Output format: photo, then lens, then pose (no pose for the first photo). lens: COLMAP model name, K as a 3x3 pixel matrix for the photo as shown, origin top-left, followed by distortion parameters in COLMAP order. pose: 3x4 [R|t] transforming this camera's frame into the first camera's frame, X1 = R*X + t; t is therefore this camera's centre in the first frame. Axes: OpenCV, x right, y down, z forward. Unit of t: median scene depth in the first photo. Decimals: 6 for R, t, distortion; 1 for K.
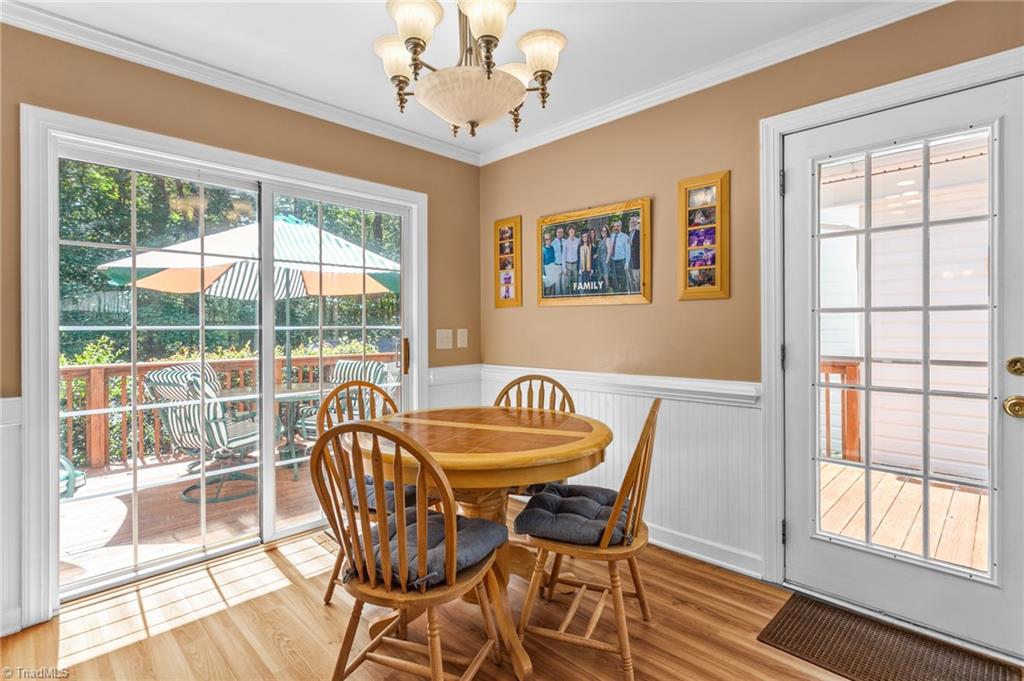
lens RADIAL K [[500.3, 0, 510.9], [0, 500.3, 330.4], [0, 0, 1]] dist [-0.001541, 0.002804]
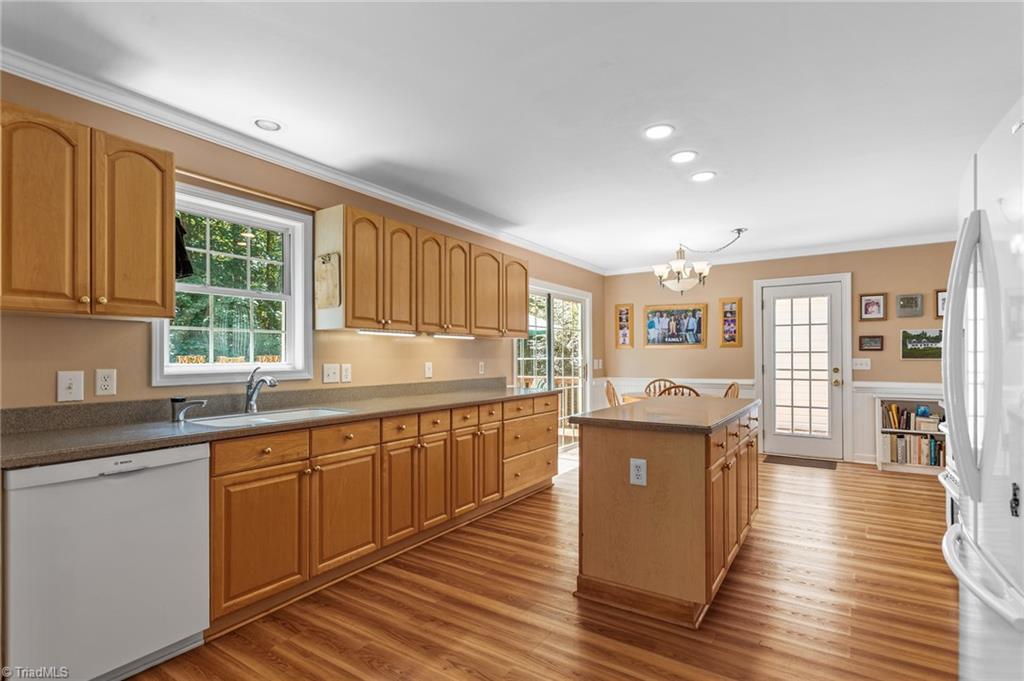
lens RADIAL K [[500.3, 0, 514.5], [0, 500.3, 359.9], [0, 0, 1]] dist [-0.001541, 0.002804]
pose [[0.983790, 0.002432, 0.179307, -1.005196], [-0.001014, 0.999967, -0.008000, 0.019845], [-0.179321, 0.007689, 0.983761, -1.130230]]
